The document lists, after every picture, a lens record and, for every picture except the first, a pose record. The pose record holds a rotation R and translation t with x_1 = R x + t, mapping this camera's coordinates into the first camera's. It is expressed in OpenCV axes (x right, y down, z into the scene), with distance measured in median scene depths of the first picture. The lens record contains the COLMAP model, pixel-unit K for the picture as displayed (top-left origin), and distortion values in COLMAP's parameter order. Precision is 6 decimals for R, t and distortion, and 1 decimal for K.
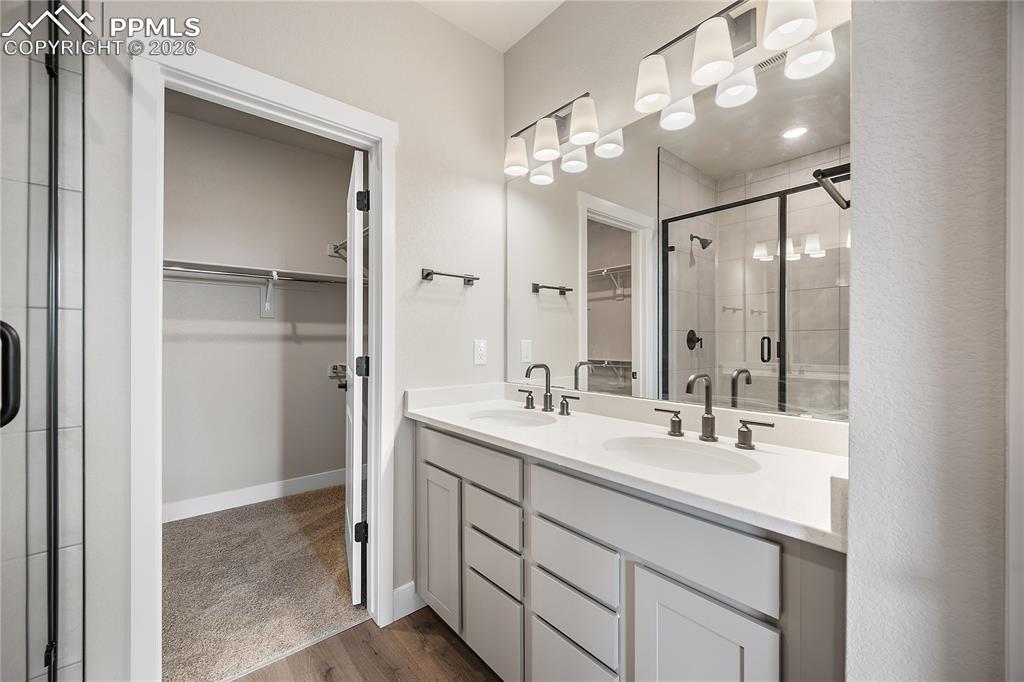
lens RADIAL K [[404.5, 0, 510.9], [0, 404.5, 341.4], [0, 0, 1]] dist [0.001418, -0.001085]
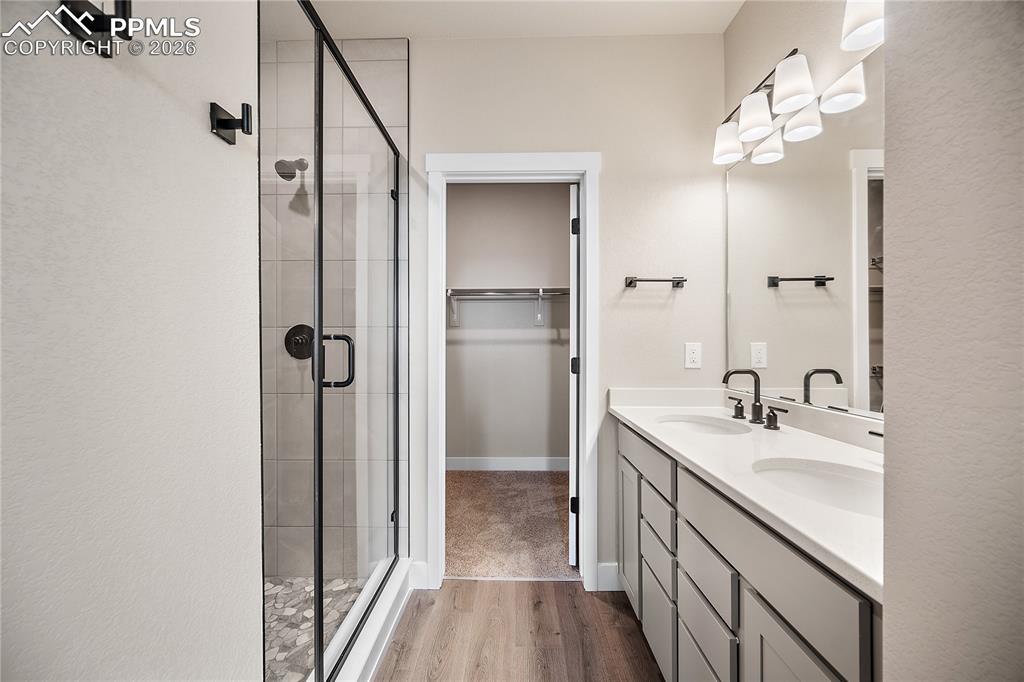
lens RADIAL K [[404.5, 0, 507.7], [0, 404.5, 342.8], [0, 0, 1]] dist [0.001418, -0.001085]
pose [[0.754478, -0.004205, -0.656312, 0.259785], [0.002439, 0.999991, -0.003603, -0.001444], [0.656321, 0.001118, 0.754481, -0.024159]]
